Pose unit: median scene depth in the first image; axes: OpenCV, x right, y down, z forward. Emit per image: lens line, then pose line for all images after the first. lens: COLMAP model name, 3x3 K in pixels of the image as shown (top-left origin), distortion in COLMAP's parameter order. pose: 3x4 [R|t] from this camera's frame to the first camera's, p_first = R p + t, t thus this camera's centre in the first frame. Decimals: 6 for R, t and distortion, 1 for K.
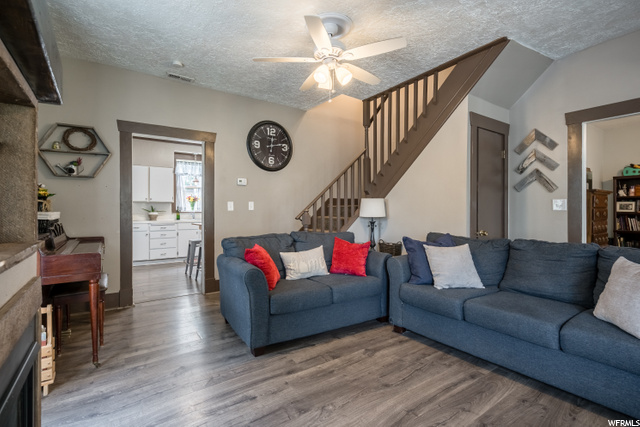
lens RADIAL K [[309.5, 0, 321.5], [0, 309.5, 206.8], [0, 0, 1]] dist [0.001933, 0.000418]
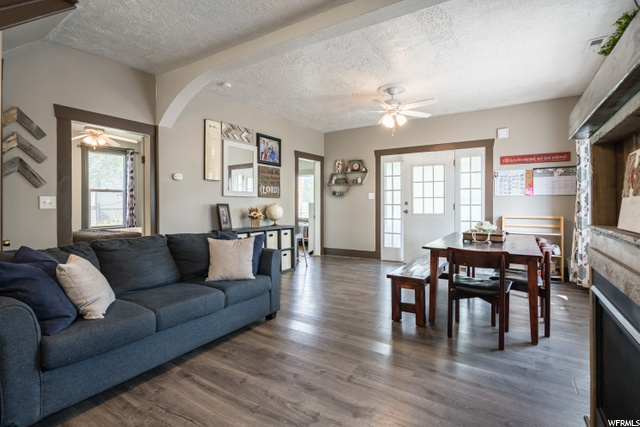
lens RADIAL K [[309.5, 0, 321.5], [0, 309.5, 206.8], [0, 0, 1]] dist [0.001933, 0.000418]
pose [[-0.390380, -0.003002, 0.920649, -0.377828], [-0.004114, 0.999990, 0.001517, 0.000977], [-0.920645, -0.003196, -0.390389, 0.627852]]
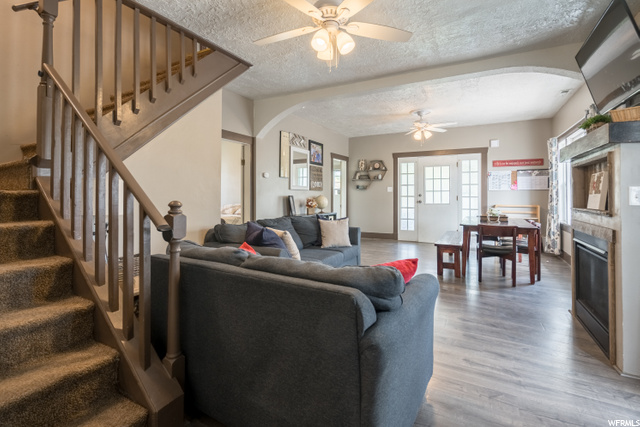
lens RADIAL K [[298.0, 0, 319.6], [0, 298.0, 194.1], [0, 0, 1]] dist [0.000728, 0.000219]
pose [[-0.452126, 0.006837, 0.891928, -0.556330], [-0.007230, 0.999910, -0.011330, 0.002664], [-0.891925, -0.011571, -0.452036, 1.141202]]
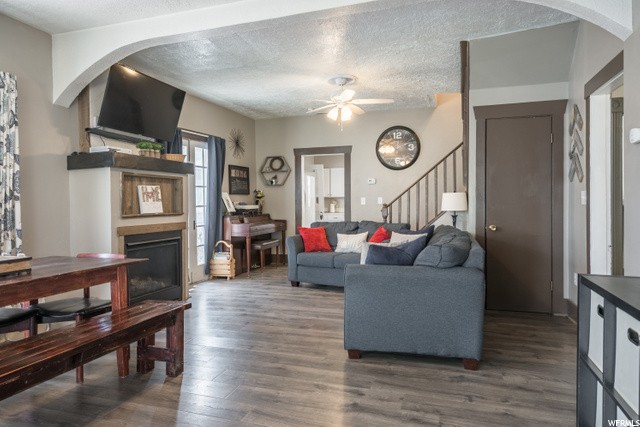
lens RADIAL K [[412.0, 0, 320.0], [0, 412.0, 213.5], [0, 0, 1]] dist [-0.001754, -0.000142]
pose [[0.600506, 0.019240, -0.799389, 1.253554], [0.012615, 0.999358, 0.033529, -0.012277], [0.799521, -0.030218, 0.599878, -0.214154]]
